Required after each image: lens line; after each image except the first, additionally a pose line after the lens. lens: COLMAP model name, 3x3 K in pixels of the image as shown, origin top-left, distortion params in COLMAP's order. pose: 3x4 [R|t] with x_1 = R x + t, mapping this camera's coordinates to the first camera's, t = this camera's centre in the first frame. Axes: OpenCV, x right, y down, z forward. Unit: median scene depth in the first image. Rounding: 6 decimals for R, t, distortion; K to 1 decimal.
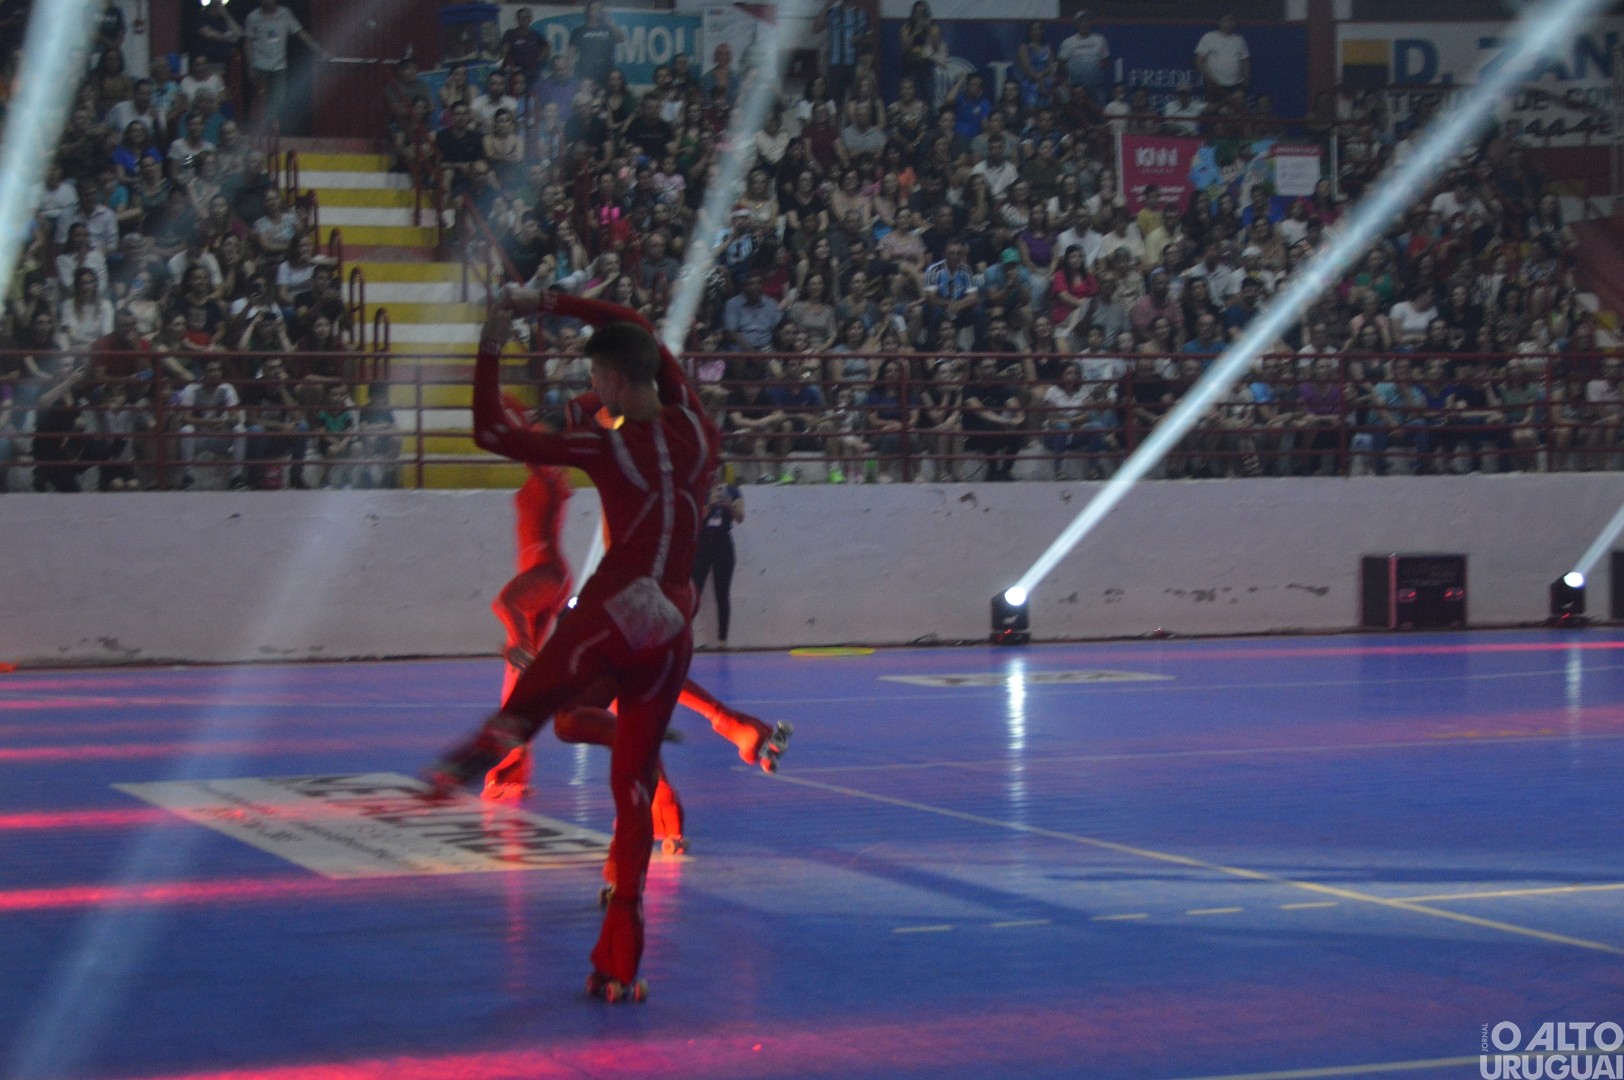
lens RADIAL K [[3728.7, 0, 867.4], [0, 3728.7, 539.0], [0, 0, 1]] dist [0.076120, 0.200849]
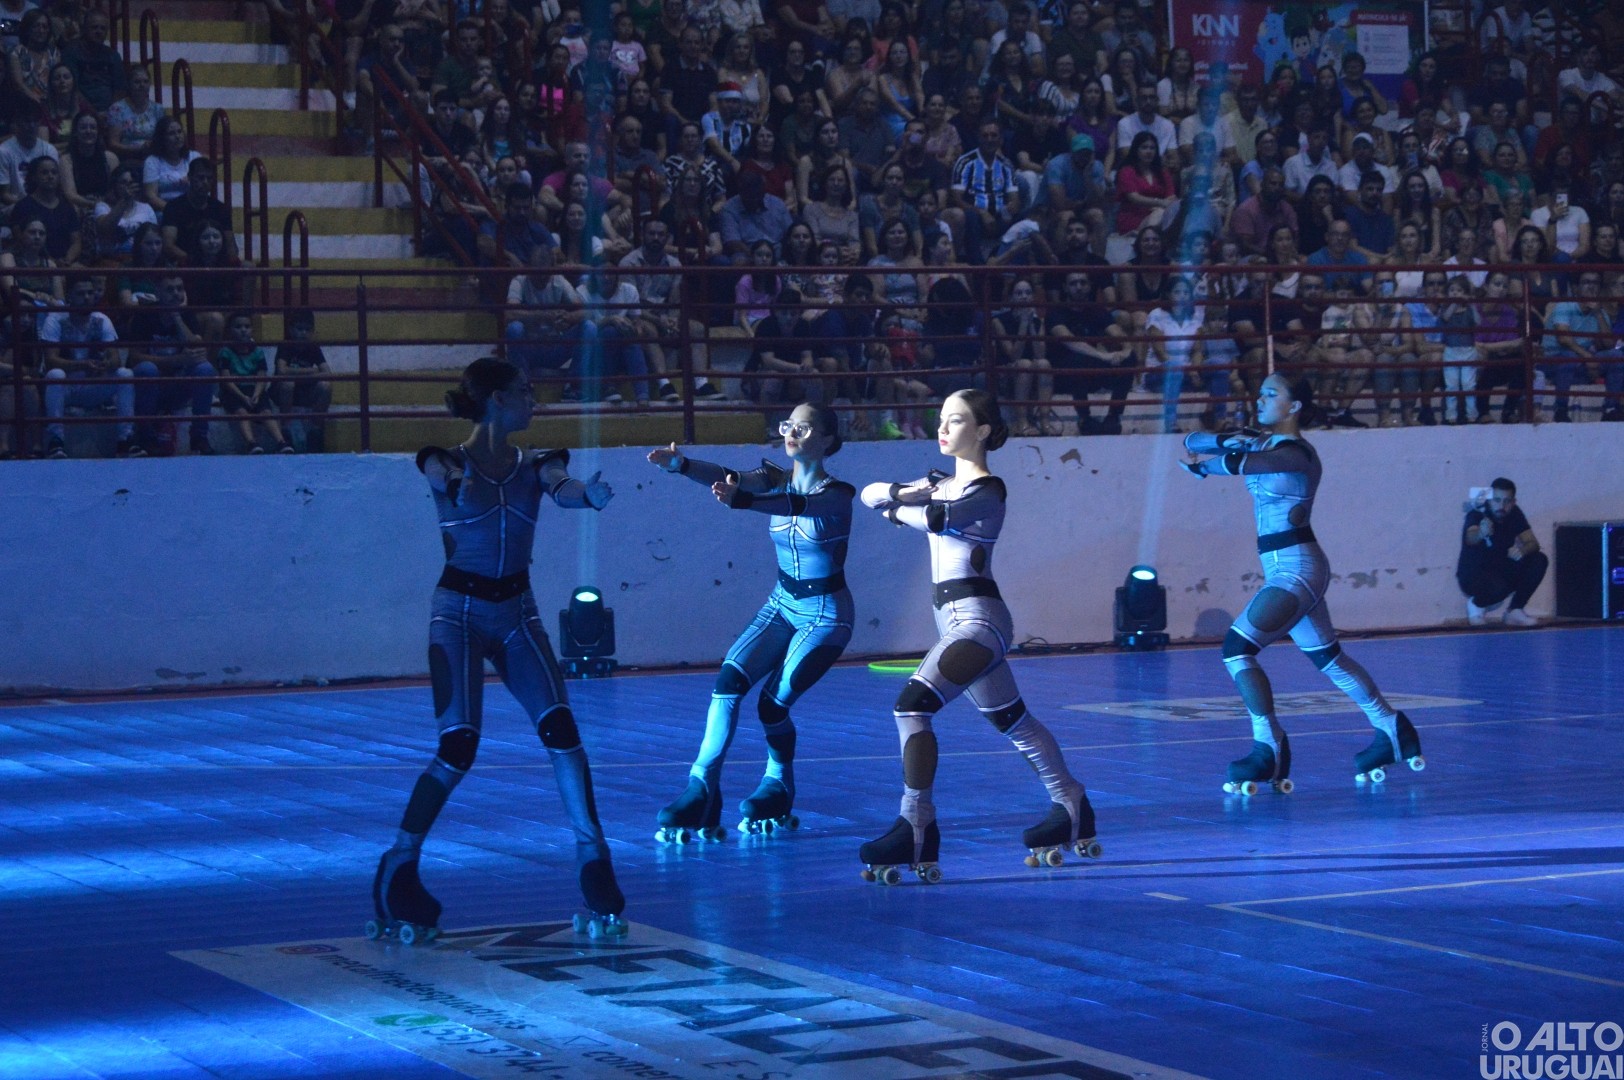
lens RADIAL K [[3910.9, 0, 811.9], [0, 3910.9, 539.9], [0, 0, 1]] dist [0.062631, 0.483136]
pose [[0.997807, -0.012732, 0.064954, -0.075552], [0.012096, 0.999875, 0.010175, -0.002615], [-0.065075, -0.009367, 0.997836, 0.201804]]
